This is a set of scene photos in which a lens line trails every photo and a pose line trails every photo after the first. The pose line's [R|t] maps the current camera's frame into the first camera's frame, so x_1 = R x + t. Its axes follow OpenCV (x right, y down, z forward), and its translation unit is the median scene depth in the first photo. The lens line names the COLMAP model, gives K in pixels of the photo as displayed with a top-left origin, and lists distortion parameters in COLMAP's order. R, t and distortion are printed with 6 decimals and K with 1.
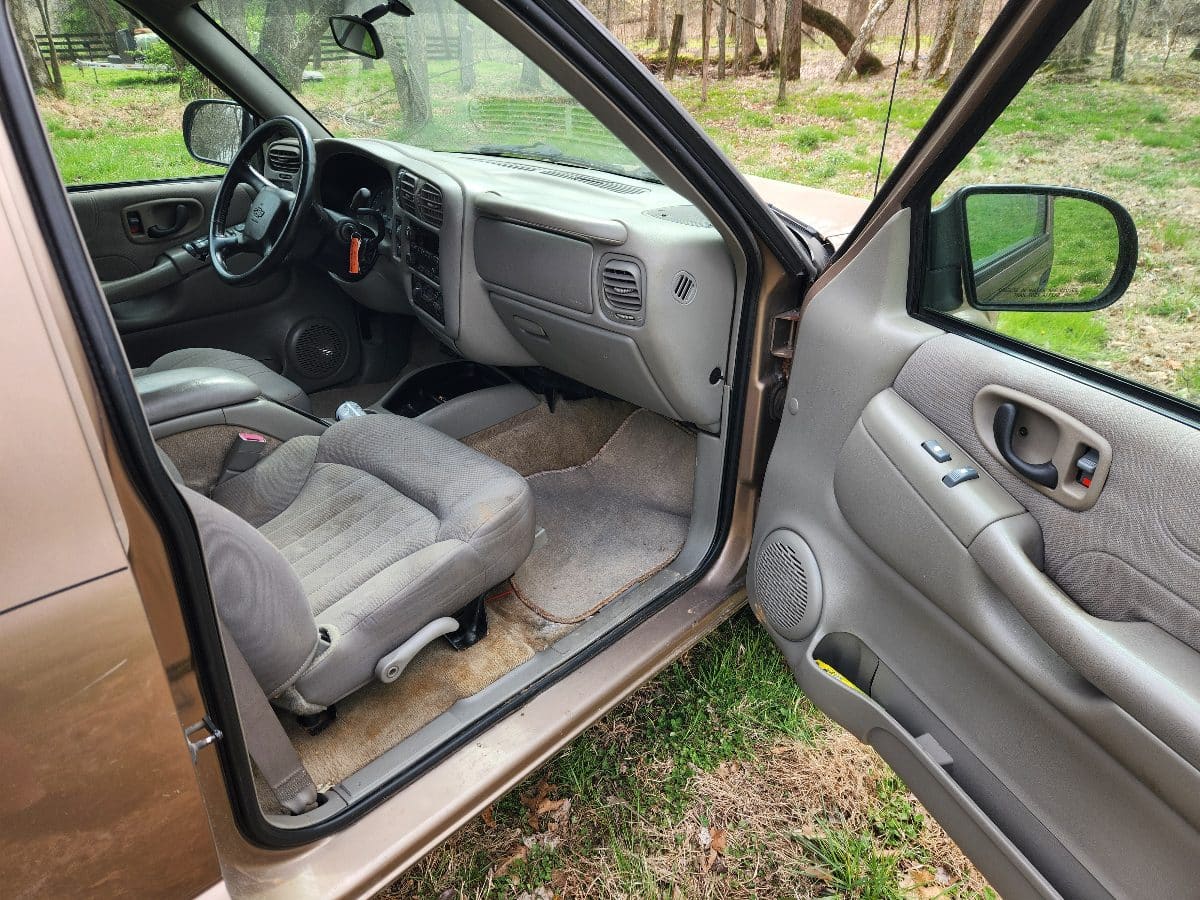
lens RADIAL K [[804.4, 0, 586.2], [0, 804.4, 451.9], [0, 0, 1]] dist [0.016629, -0.006039]
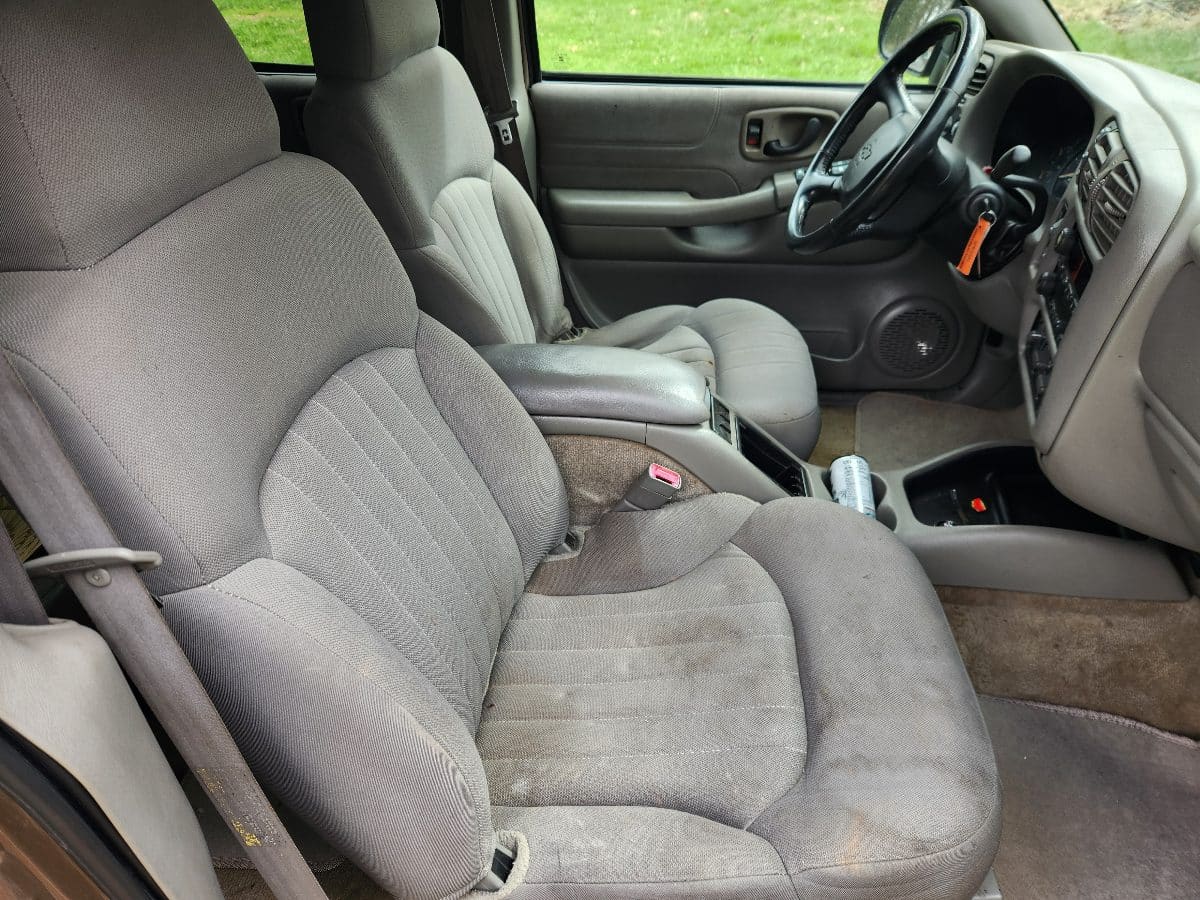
lens RADIAL K [[804.4, 0, 586.2], [0, 804.4, 451.9], [0, 0, 1]] dist [0.016629, -0.006039]
pose [[0.637082, 0.421148, -0.645570, -0.004846], [-0.342164, 0.905013, 0.252735, -0.162946], [0.690688, 0.059878, 0.720670, 0.366482]]
